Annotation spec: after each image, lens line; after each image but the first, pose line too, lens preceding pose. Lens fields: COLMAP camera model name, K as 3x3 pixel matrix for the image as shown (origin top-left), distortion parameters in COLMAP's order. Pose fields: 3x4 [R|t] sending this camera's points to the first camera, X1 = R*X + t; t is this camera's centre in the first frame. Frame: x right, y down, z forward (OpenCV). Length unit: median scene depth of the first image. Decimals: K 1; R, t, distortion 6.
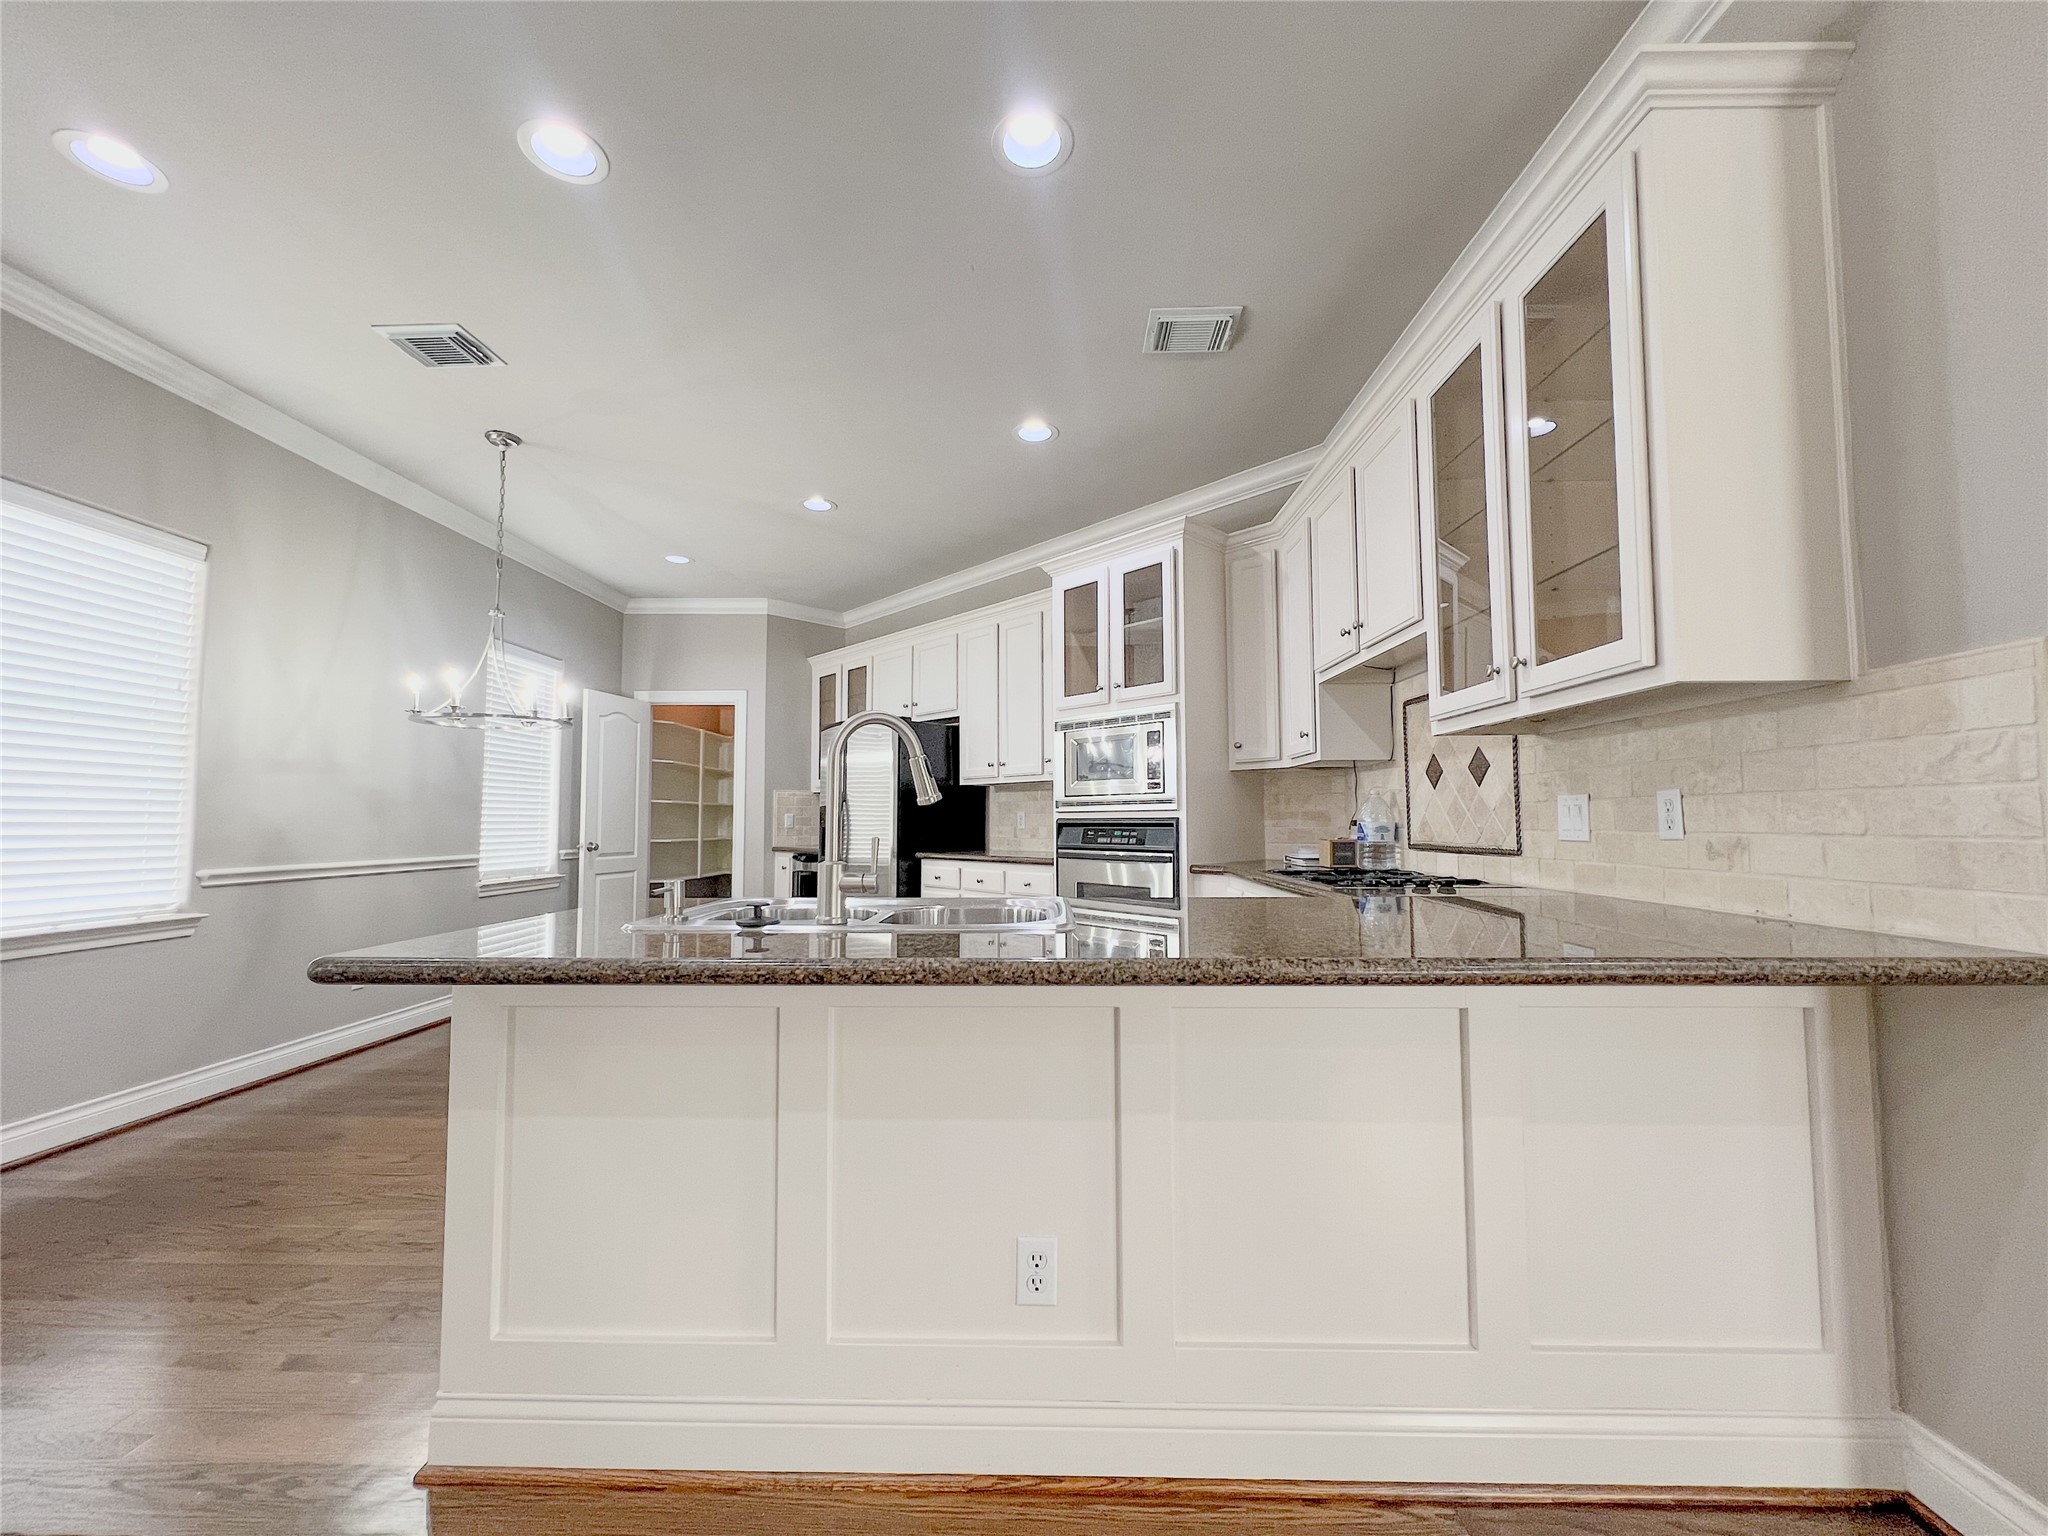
lens RADIAL K [[827.1, 0, 1029.0], [0, 827.1, 773.7], [0, 0, 1]] dist [-0.000328, -0.000184]
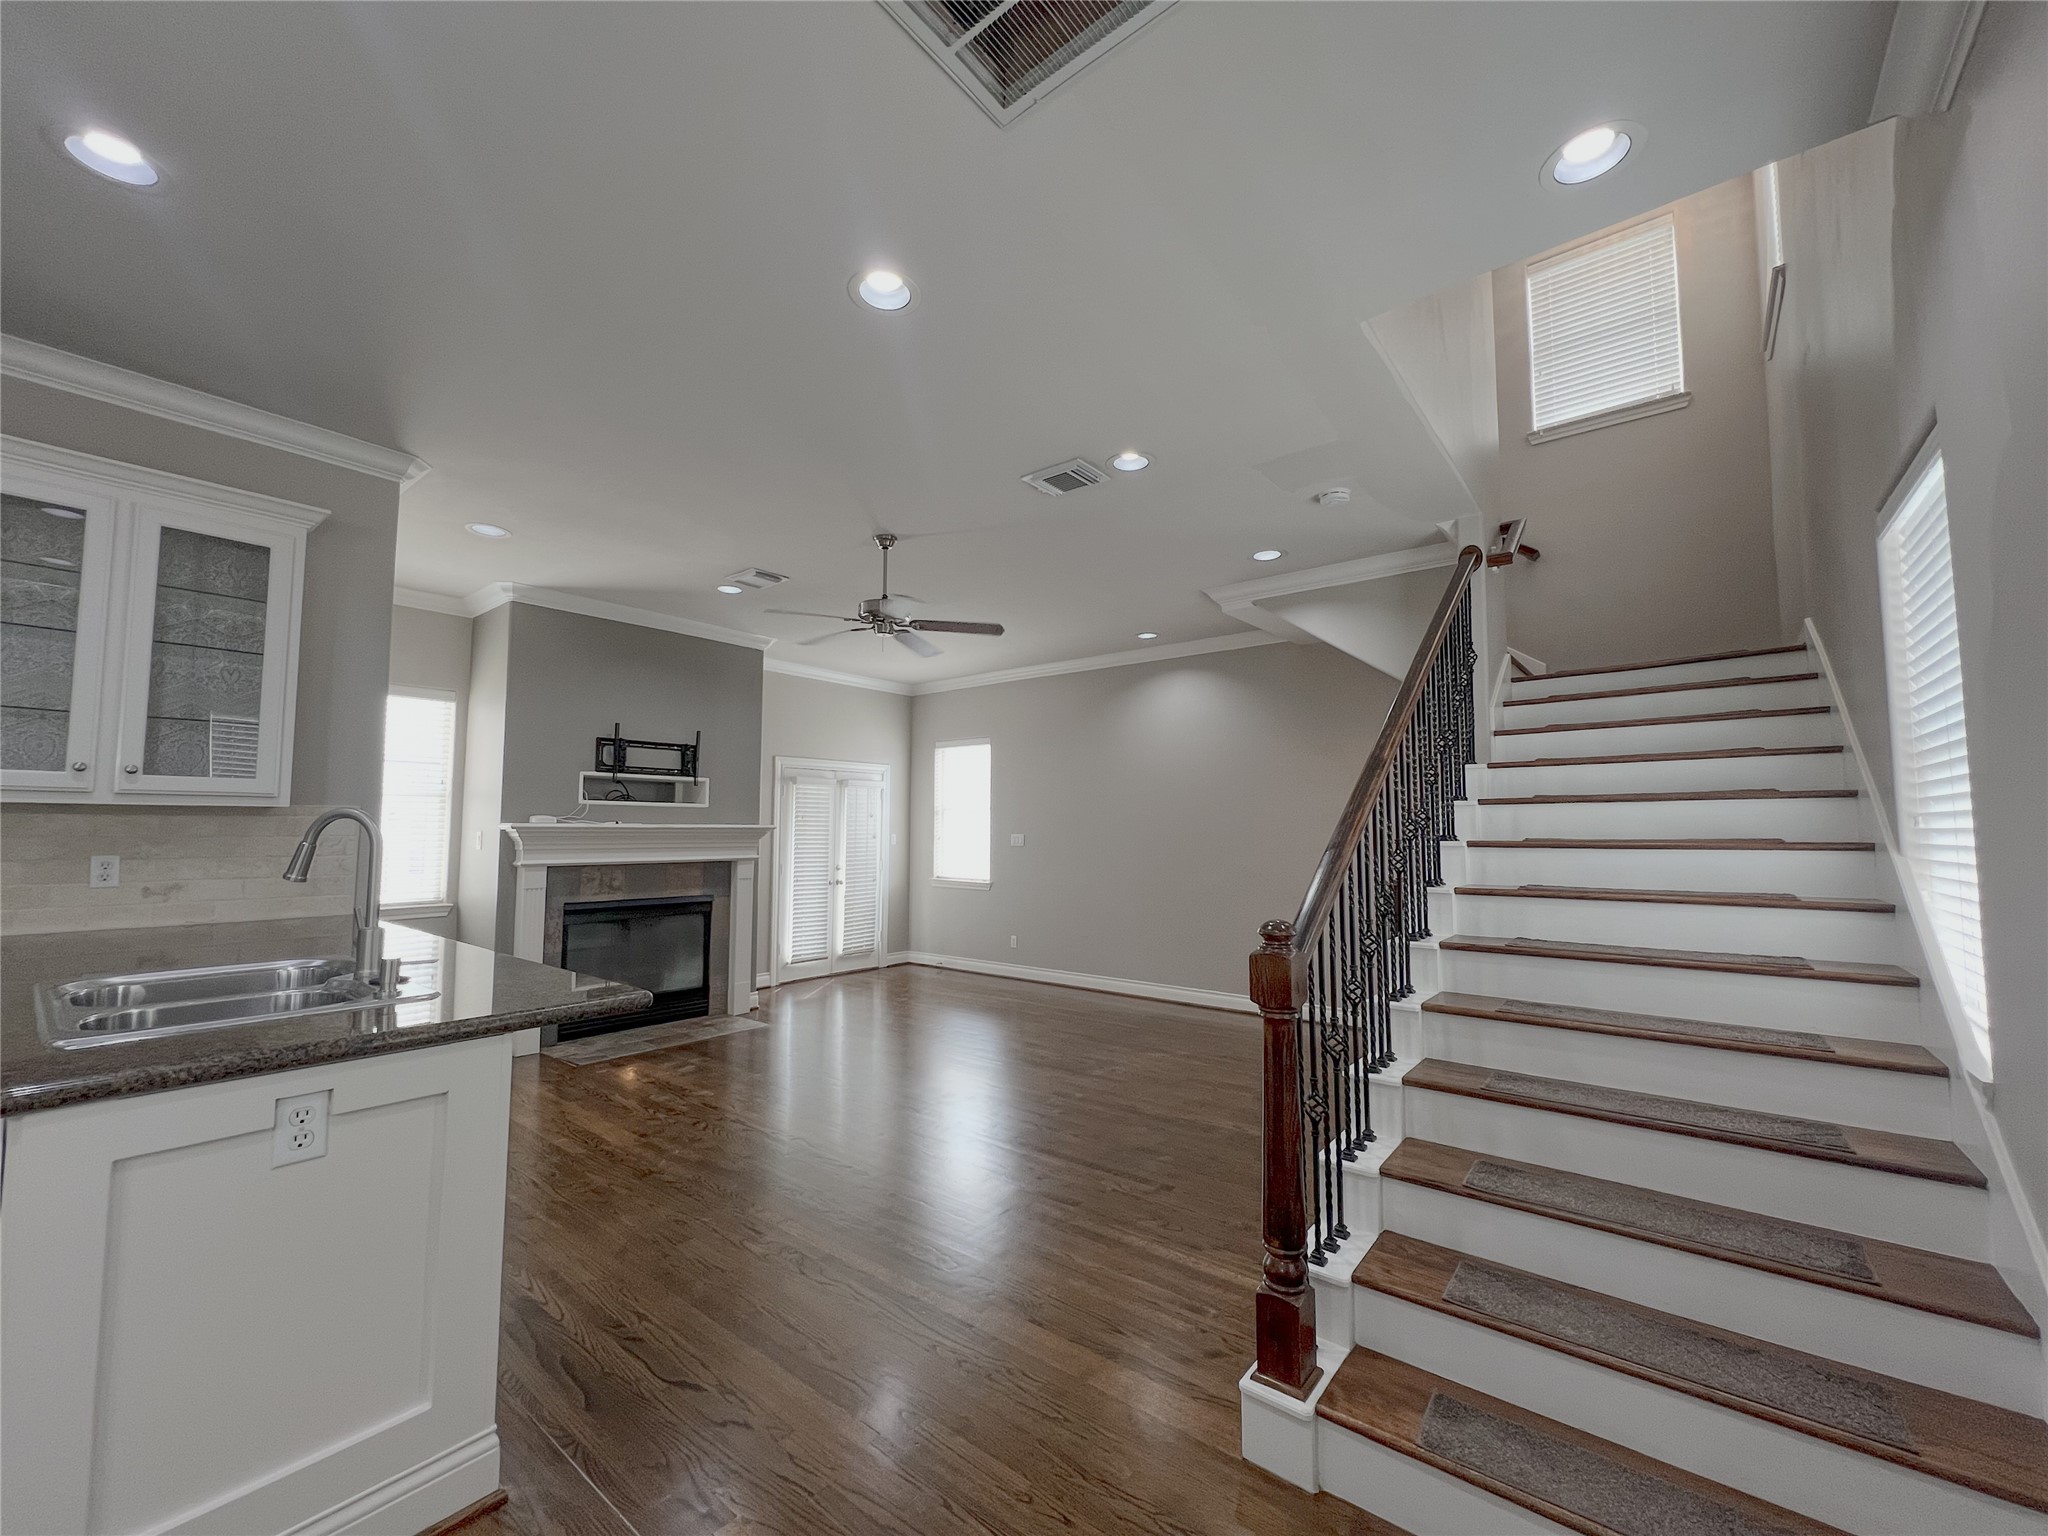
lens RADIAL K [[821.8, 0, 1024.0], [0, 821.8, 768.0], [0, 0, 1]] dist [0.001039, 0.000109]
pose [[-0.789257, 0.045321, 0.612388, -1.528354], [-0.037793, 0.991797, -0.122108, -0.019566], [-0.612899, -0.119519, -0.781070, 1.159867]]
